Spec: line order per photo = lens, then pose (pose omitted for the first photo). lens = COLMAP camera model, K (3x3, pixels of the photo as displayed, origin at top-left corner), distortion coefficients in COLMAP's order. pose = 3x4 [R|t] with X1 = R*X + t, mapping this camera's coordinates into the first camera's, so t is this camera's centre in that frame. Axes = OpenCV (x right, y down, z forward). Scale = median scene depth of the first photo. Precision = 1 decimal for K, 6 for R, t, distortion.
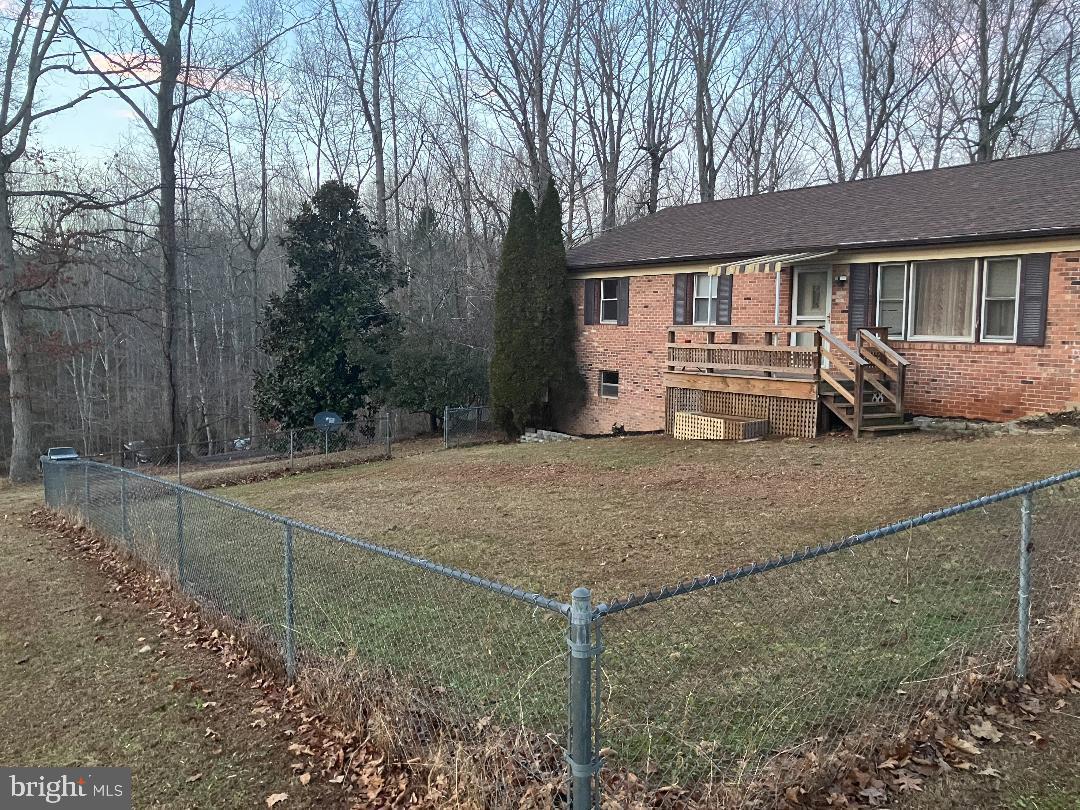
lens RADIAL K [[899.2, 0, 540.0], [0, 899.2, 405.0], [0, 0, 1]] dist [0.007964, 0.009629]
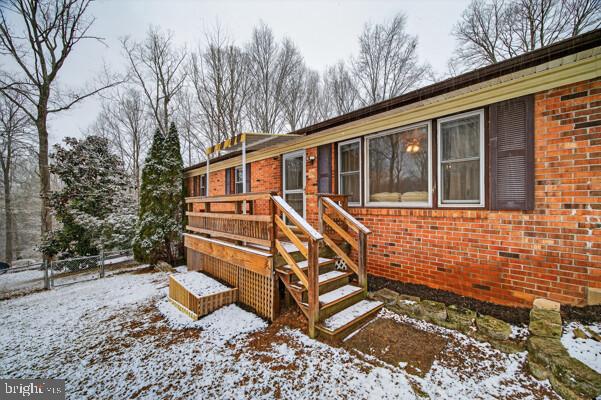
lens RADIAL K [[233.2, 0, 303.5], [0, 233.2, 202.2], [0, 0, 1]] dist [0.000142, -0.000090]
pose [[0.986034, -0.014283, 0.165928, 0.303667], [0.030045, 0.995224, -0.092875, -0.055898], [-0.163809, 0.096564, 0.981755, 0.774669]]
